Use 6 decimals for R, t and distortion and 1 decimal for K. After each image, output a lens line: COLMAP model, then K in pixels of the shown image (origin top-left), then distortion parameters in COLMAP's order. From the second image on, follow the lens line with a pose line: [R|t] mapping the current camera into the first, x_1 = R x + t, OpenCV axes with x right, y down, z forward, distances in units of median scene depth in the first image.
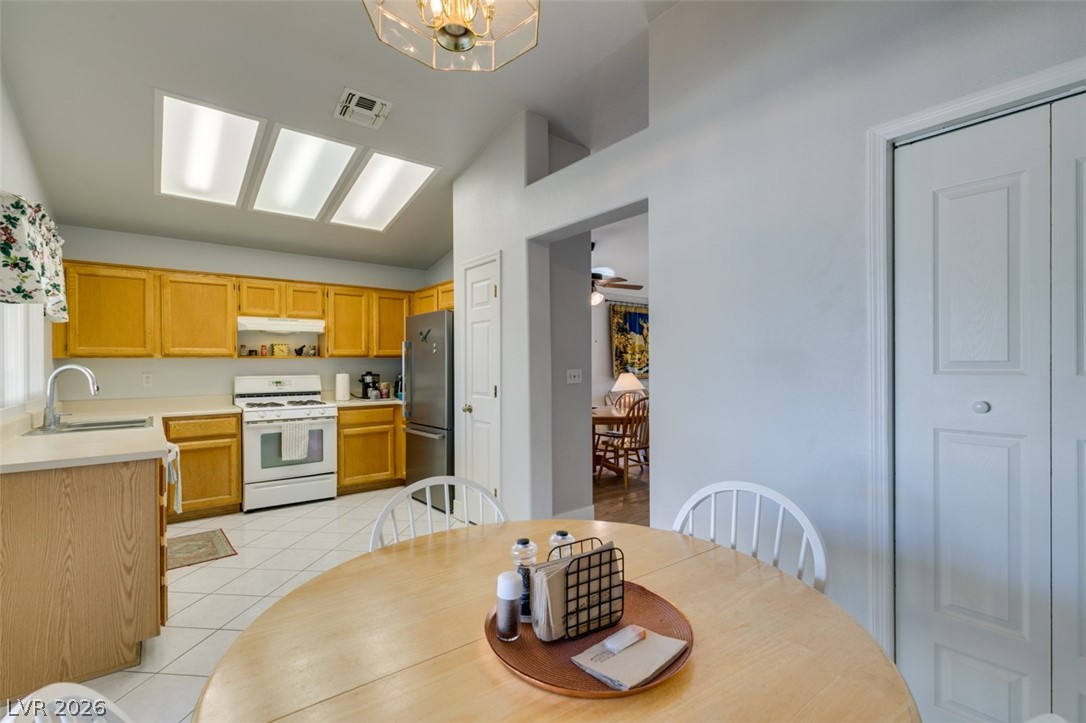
lens RADIAL K [[488.4, 0, 542.6], [0, 488.4, 365.3], [0, 0, 1]] dist [0.003109, 0.000027]
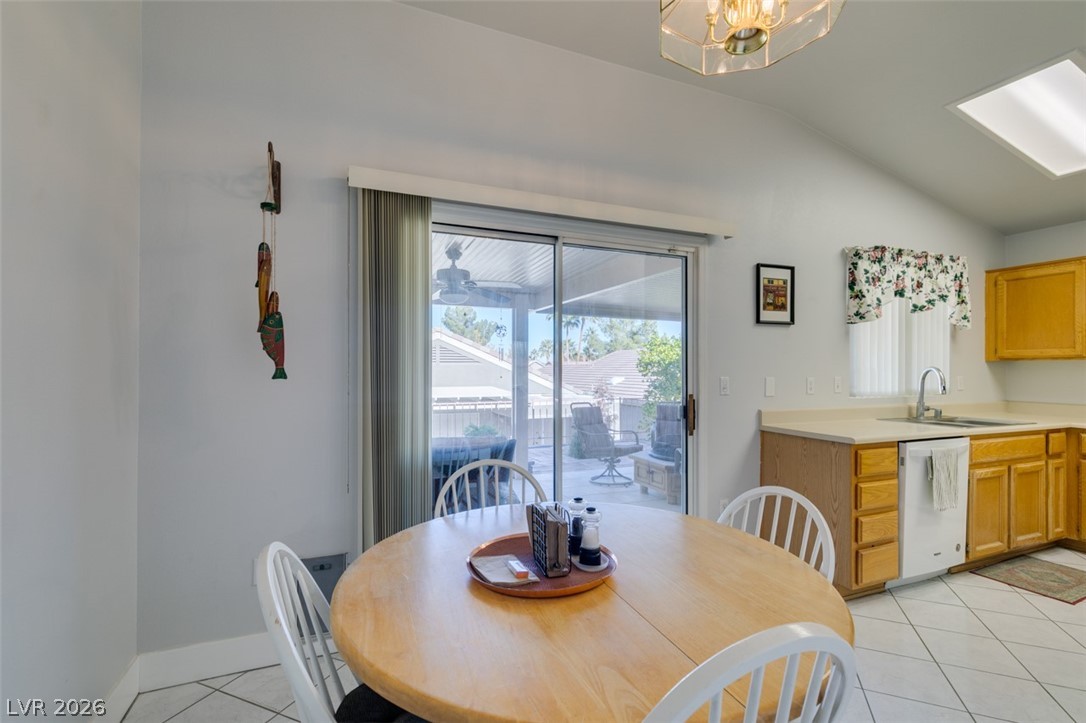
lens RADIAL K [[485.5, 0, 541.2], [0, 485.5, 365.4], [0, 0, 1]] dist [0.004482, -0.001223]
pose [[-0.279724, 0.002056, -0.960078, 0.289977], [-0.004270, 0.999985, 0.003385, -0.003623], [0.960071, 0.005047, -0.279711, 0.288659]]
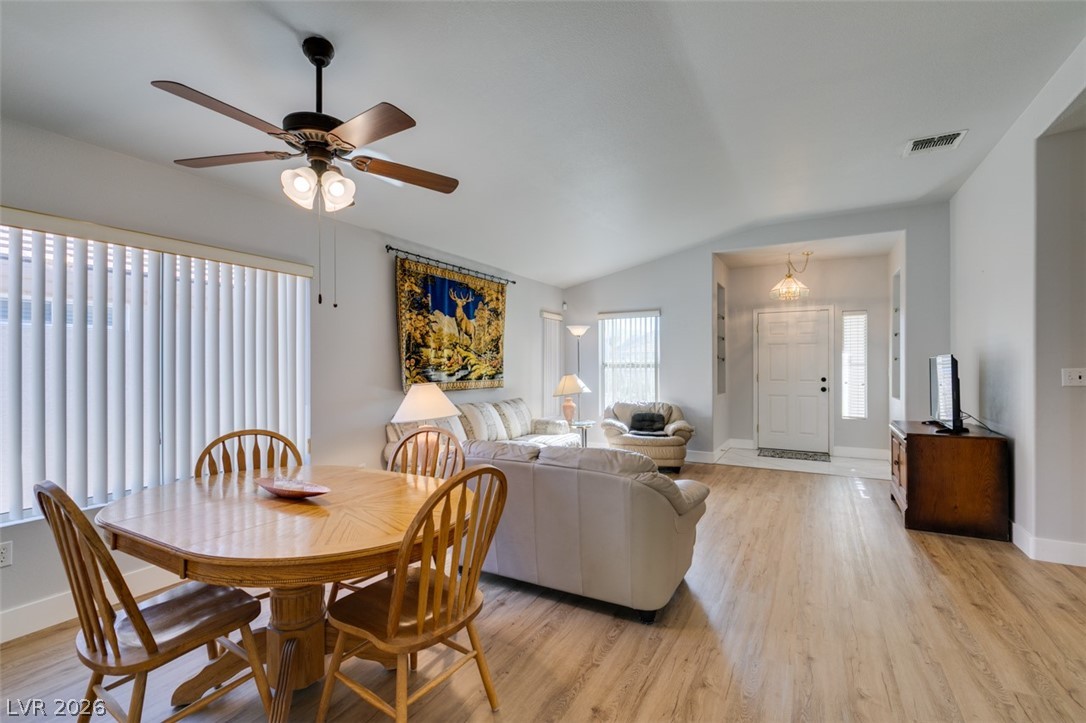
lens RADIAL K [[488.4, 0, 542.6], [0, 488.4, 365.3], [0, 0, 1]] dist [0.003109, 0.000027]
pose [[0.926996, 0.003384, 0.375056, 0.153100], [-0.001365, 0.999983, -0.005648, -0.000645], [-0.375069, 0.004724, 0.926985, 0.775688]]
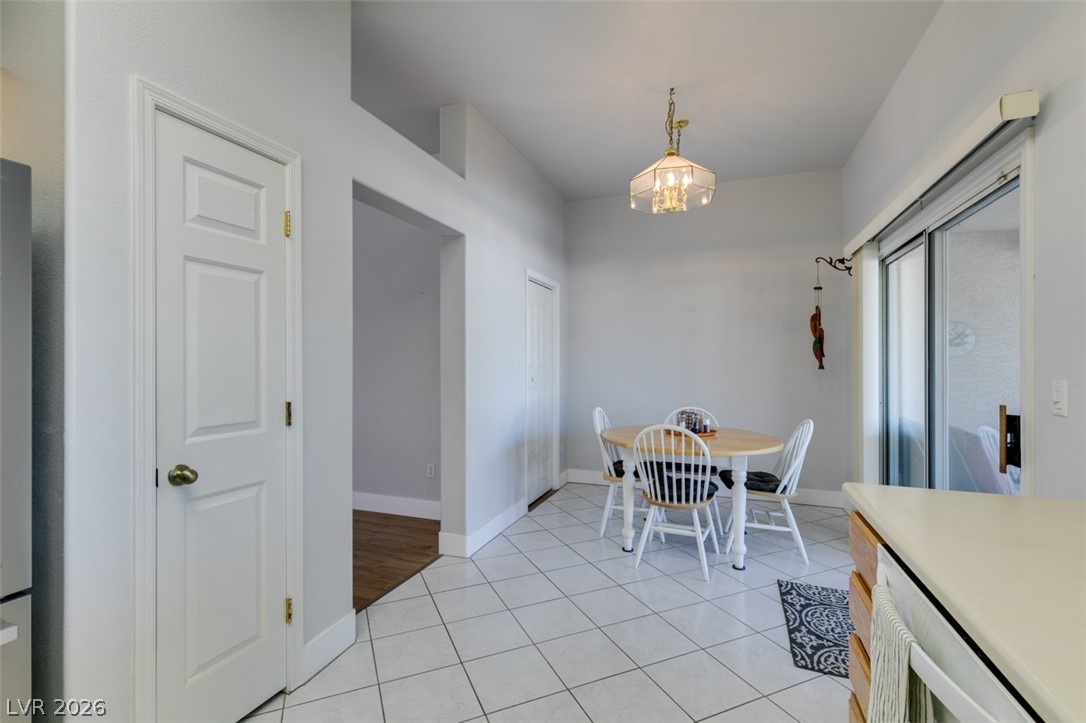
lens RADIAL K [[485.5, 0, 541.2], [0, 485.5, 365.4], [0, 0, 1]] dist [0.004482, -0.001223]
pose [[-0.505155, 0.004057, 0.863019, -0.557881], [0.005003, 0.999986, -0.001773, 0.002841], [-0.863014, 0.003422, -0.505168, 0.835295]]
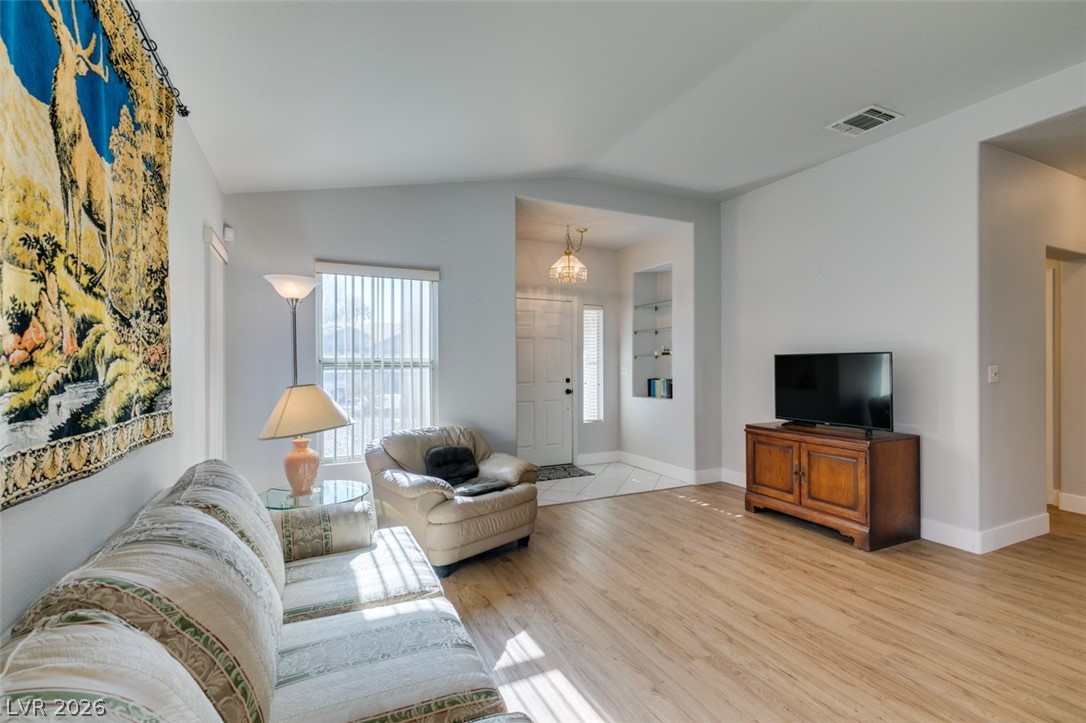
lens RADIAL K [[485.5, 0, 541.2], [0, 485.5, 365.4], [0, 0, 1]] dist [0.004482, -0.001223]
pose [[0.232702, 0.002839, 0.972544, 0.231646], [0.003670, 0.999986, -0.003797, -0.002697], [-0.972541, 0.004452, 0.232689, 1.643077]]
